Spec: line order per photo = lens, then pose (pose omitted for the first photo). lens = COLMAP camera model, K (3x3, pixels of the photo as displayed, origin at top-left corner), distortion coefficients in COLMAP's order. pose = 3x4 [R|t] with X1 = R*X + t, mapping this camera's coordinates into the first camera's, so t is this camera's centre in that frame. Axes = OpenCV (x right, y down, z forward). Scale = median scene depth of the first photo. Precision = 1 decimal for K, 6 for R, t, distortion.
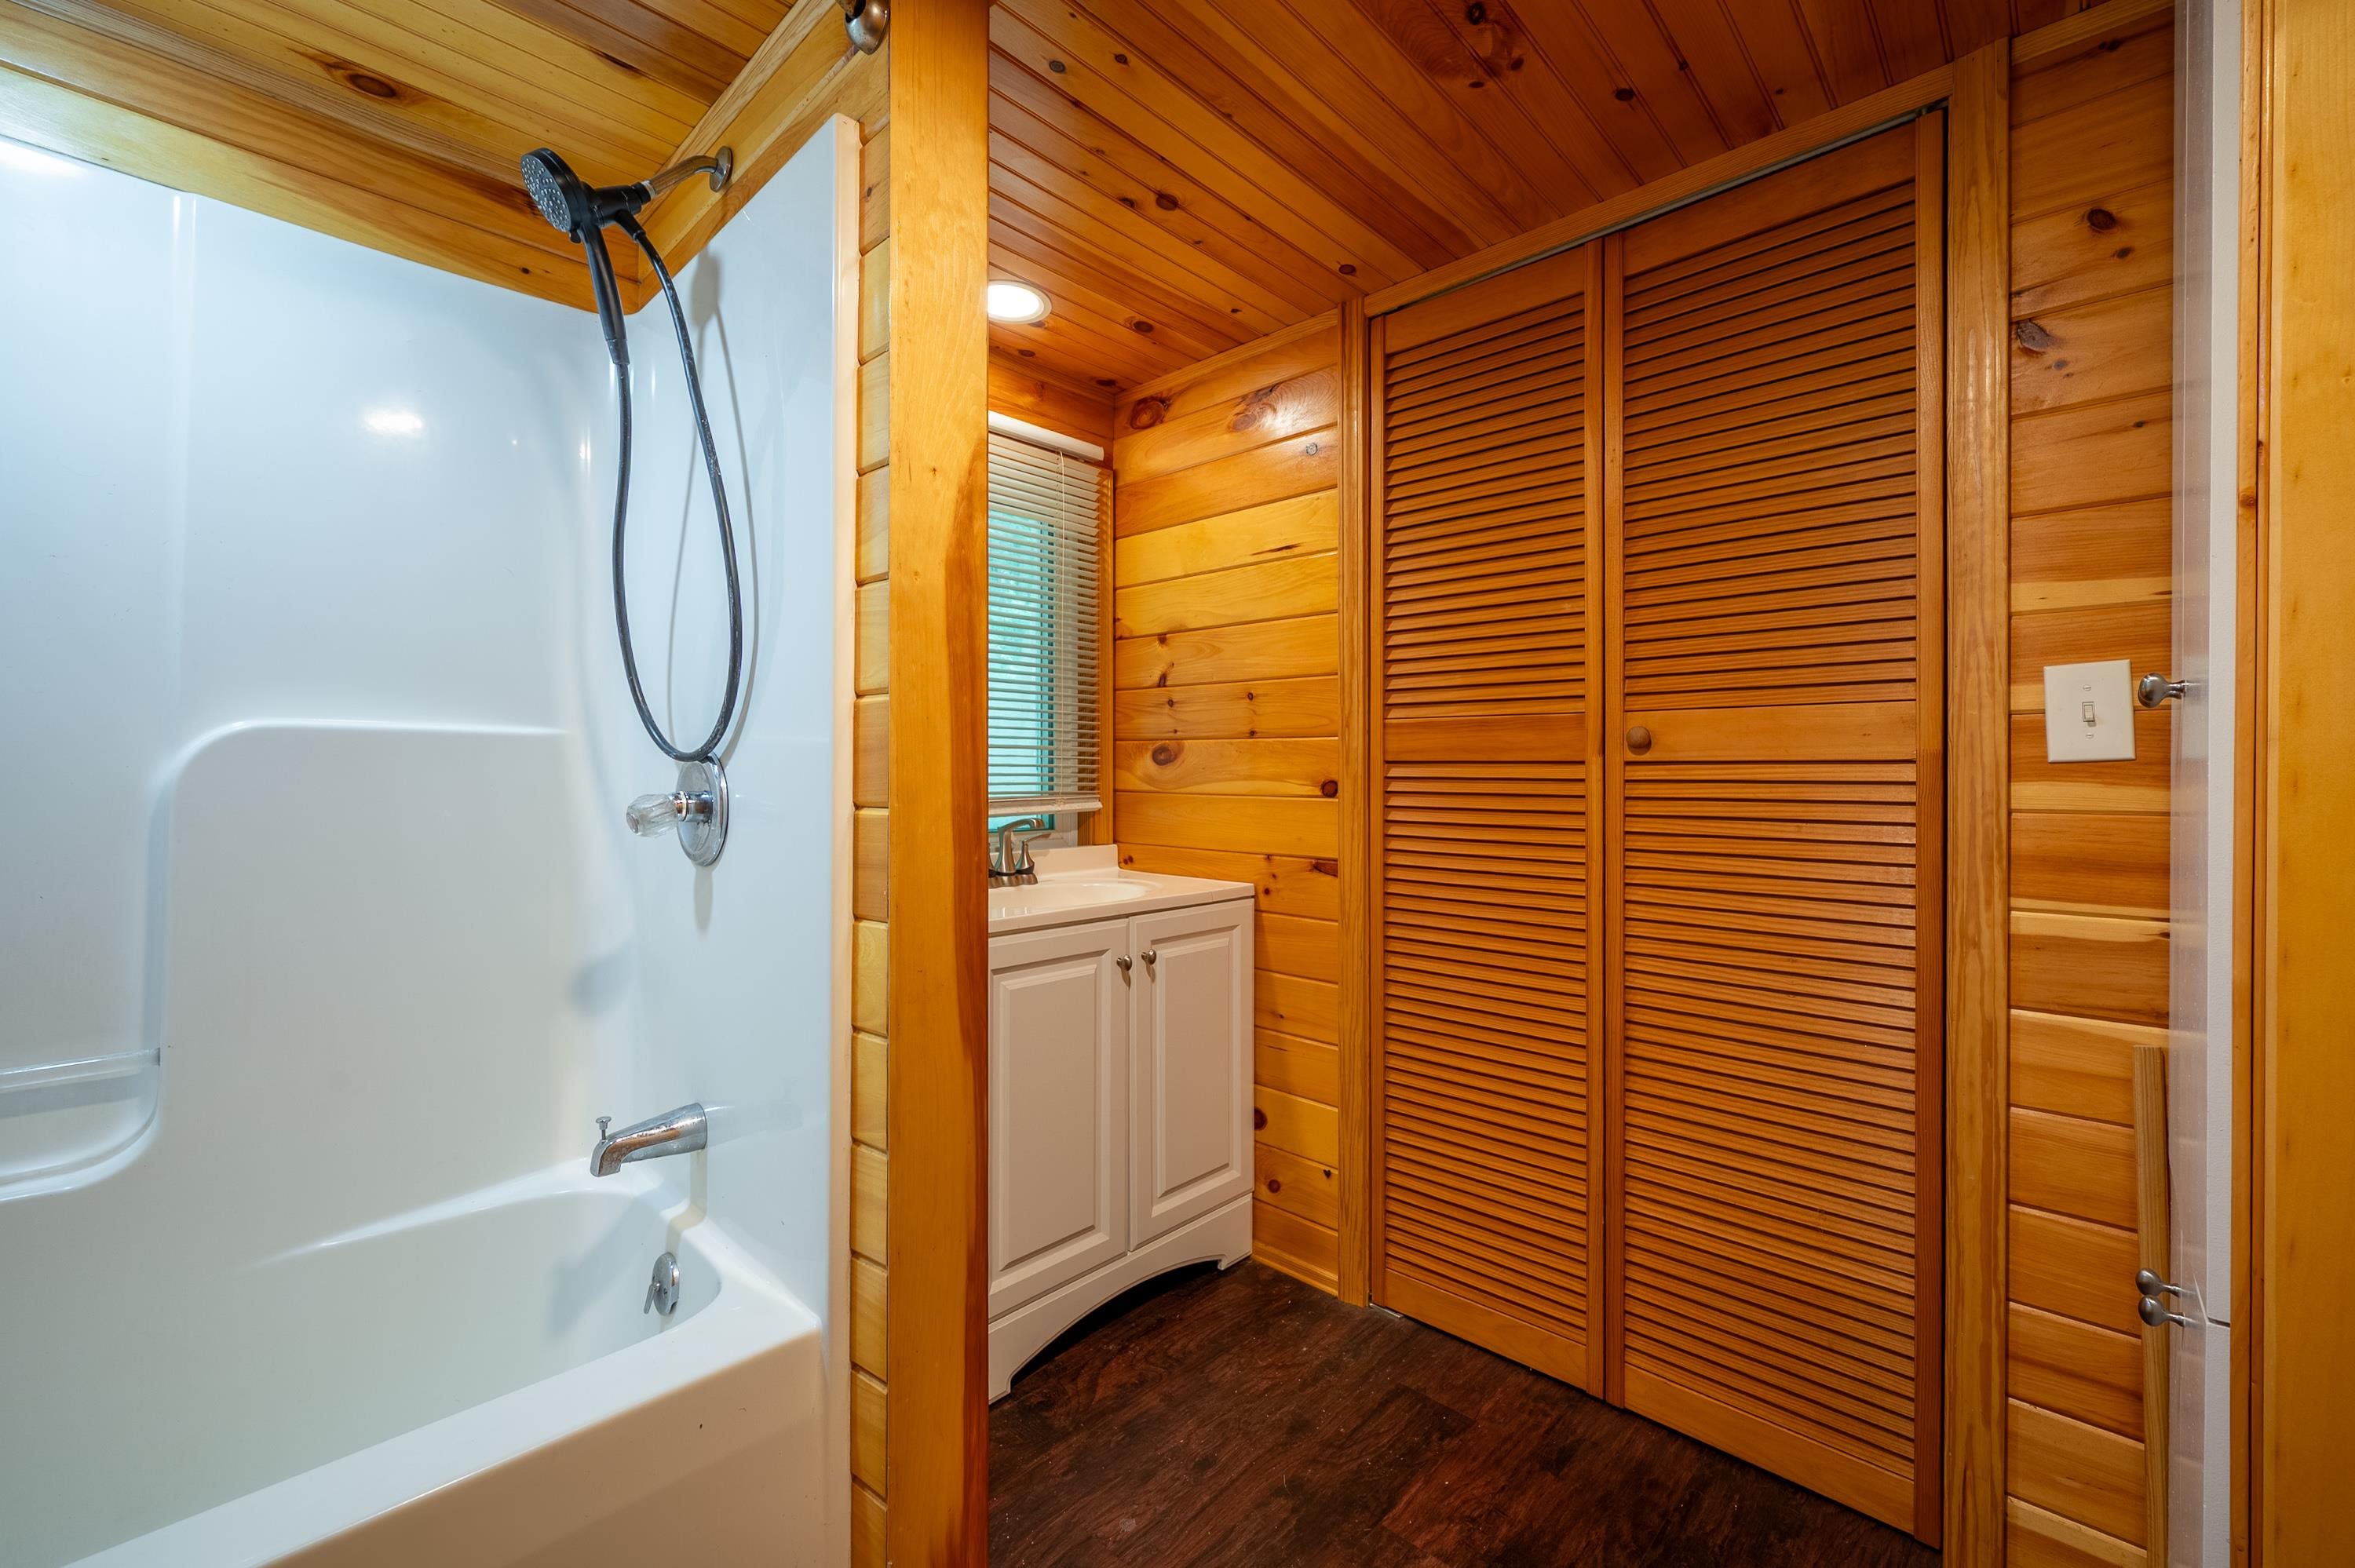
lens RADIAL K [[863.0, 0, 1300.4], [0, 863.0, 783.6], [0, 0, 1]] dist [-0.000990, -0.000265]
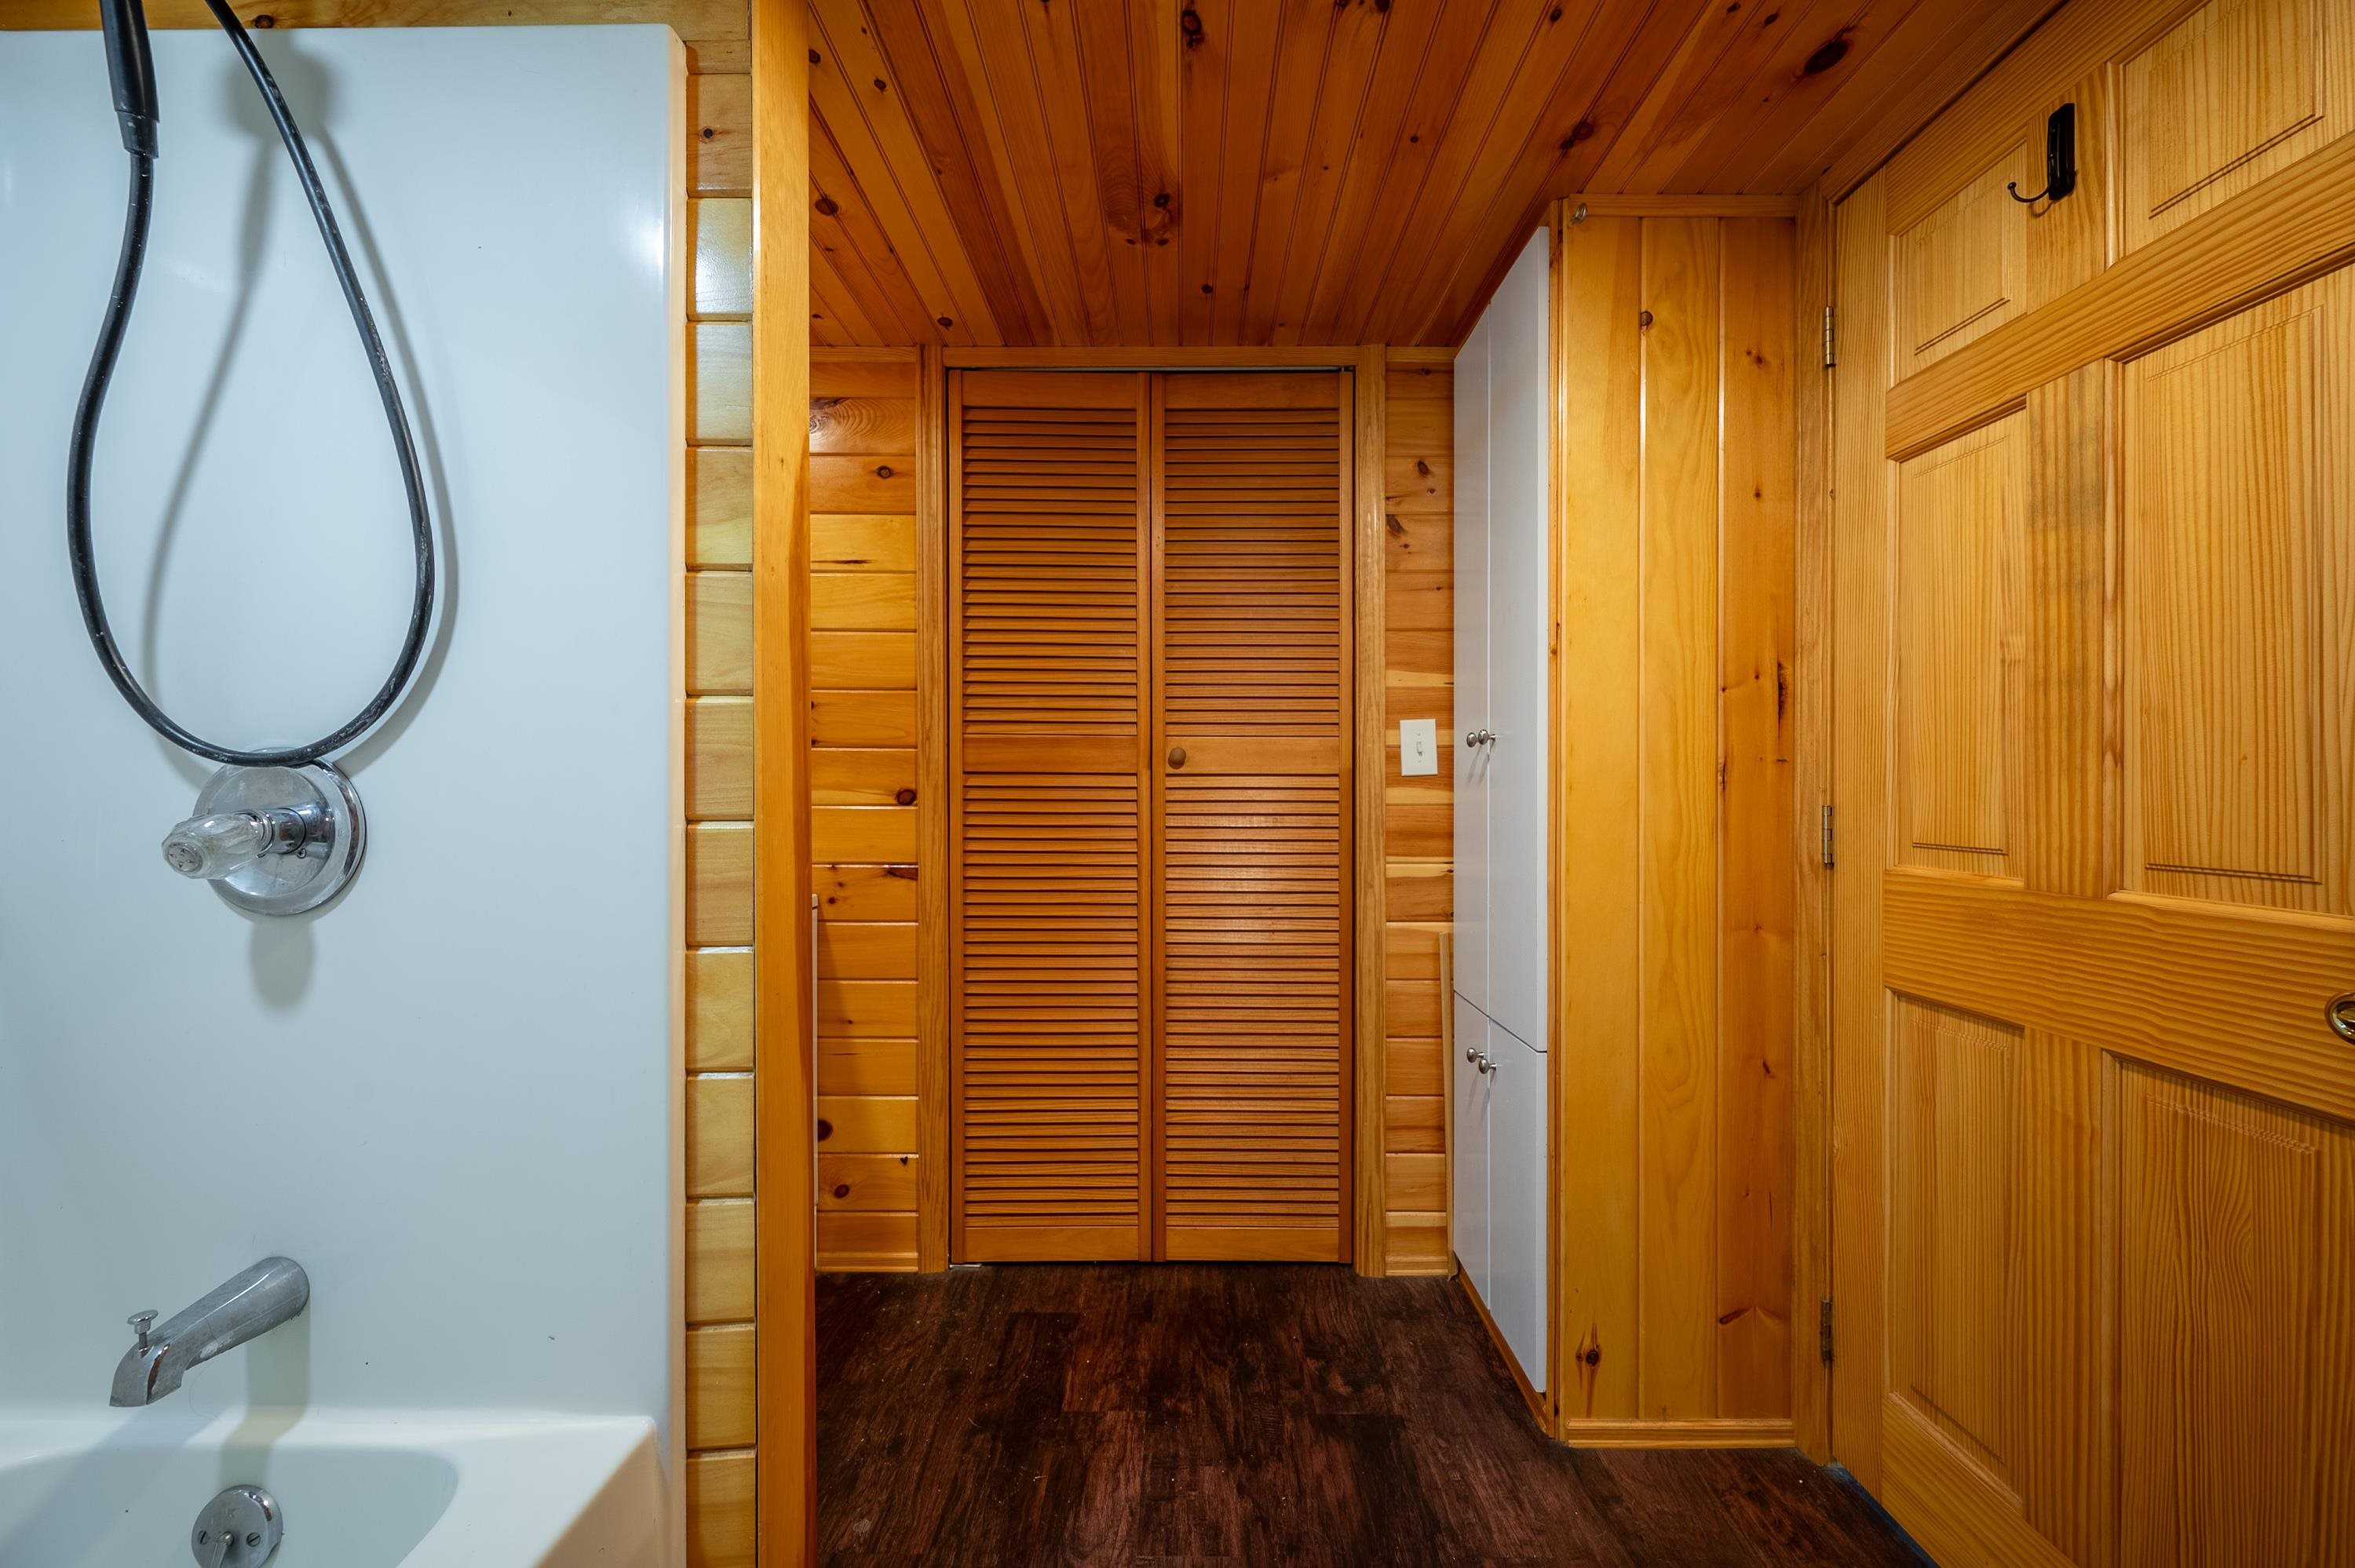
lens RADIAL K [[724.3, 0, 1287.0], [0, 724.3, 793.0], [0, 0, 1]] dist [-0.000352, -0.000033]
pose [[0.780990, -0.009317, 0.624473, -0.175605], [0.007731, 0.999956, 0.005250, -0.000380], [-0.624495, 0.000728, 0.781028, 0.013421]]
